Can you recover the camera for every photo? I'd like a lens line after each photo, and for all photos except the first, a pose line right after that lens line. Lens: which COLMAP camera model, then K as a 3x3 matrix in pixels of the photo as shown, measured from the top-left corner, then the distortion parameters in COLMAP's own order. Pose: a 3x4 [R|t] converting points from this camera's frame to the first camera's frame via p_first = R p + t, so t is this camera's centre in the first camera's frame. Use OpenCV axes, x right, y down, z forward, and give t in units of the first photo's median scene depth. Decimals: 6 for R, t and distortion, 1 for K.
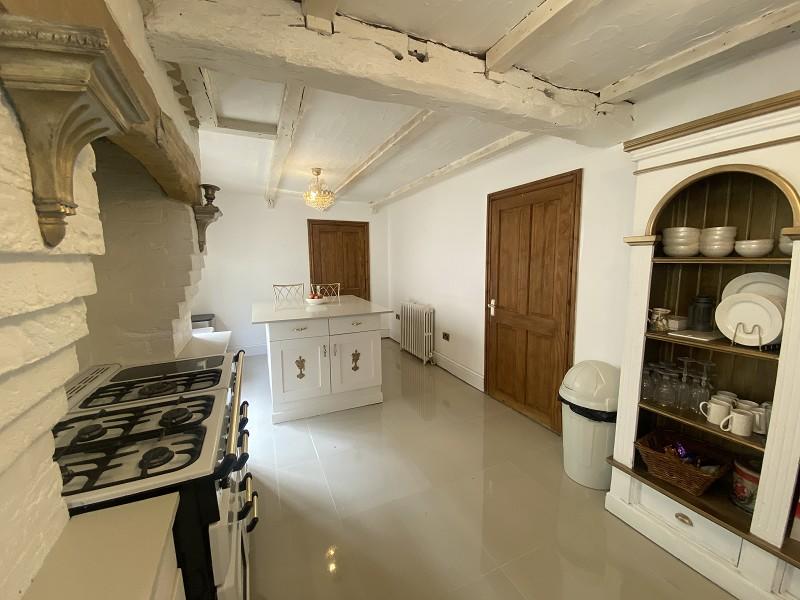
lens RADIAL K [[322.3, 0, 397.7], [0, 322.3, 300.0], [0, 0, 1]] dist [0.012782, -0.016990]
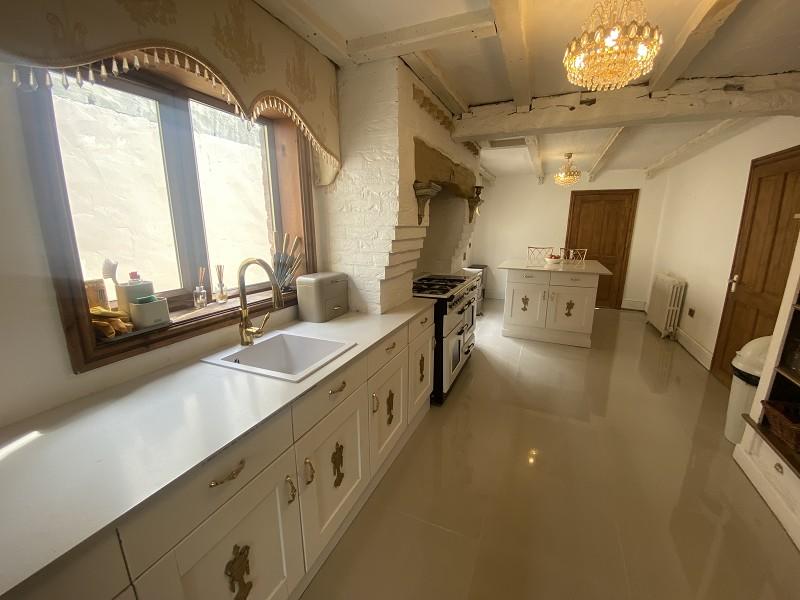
lens RADIAL K [[322.3, 0, 397.7], [0, 322.3, 300.0], [0, 0, 1]] dist [0.012782, -0.016990]
pose [[0.659297, 0.181389, -0.729675, 0.351992], [-0.105904, 0.983192, 0.148721, 0.037073], [0.744386, -0.020776, 0.667426, -0.361788]]
